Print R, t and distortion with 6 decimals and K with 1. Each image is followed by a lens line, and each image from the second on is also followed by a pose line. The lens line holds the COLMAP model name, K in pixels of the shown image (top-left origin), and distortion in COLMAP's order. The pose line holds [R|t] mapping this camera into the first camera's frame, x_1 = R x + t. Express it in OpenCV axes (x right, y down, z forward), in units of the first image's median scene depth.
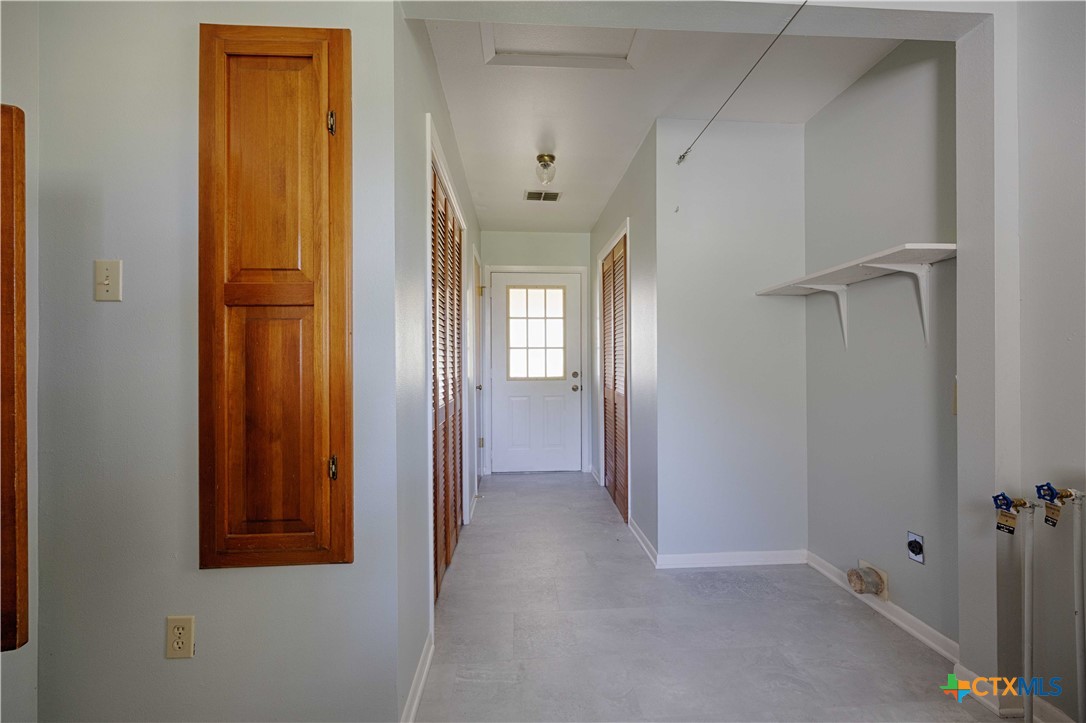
lens RADIAL K [[425.7, 0, 543.0], [0, 425.7, 361.5], [0, 0, 1]] dist [-0.001004, -0.000210]
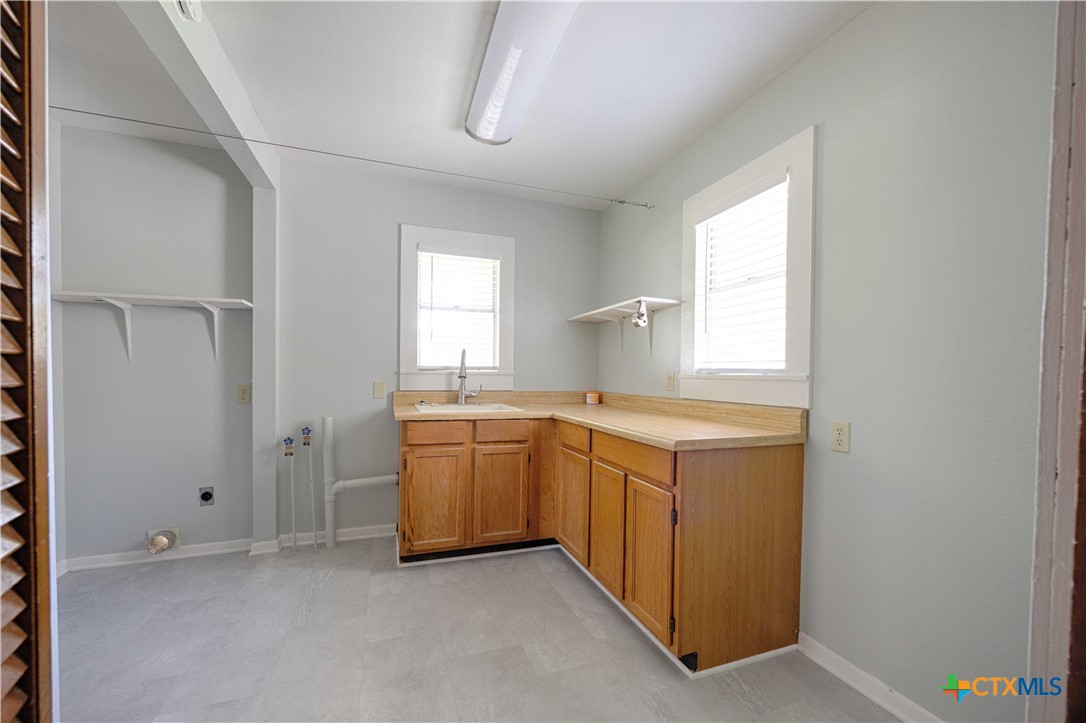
lens RADIAL K [[425.7, 0, 543.0], [0, 425.7, 361.5], [0, 0, 1]] dist [-0.001004, -0.000210]
pose [[-0.281731, 0.032502, 0.958943, -0.898452], [-0.012037, 0.999228, -0.037403, 0.007433], [-0.959418, -0.022081, -0.281123, 0.298788]]
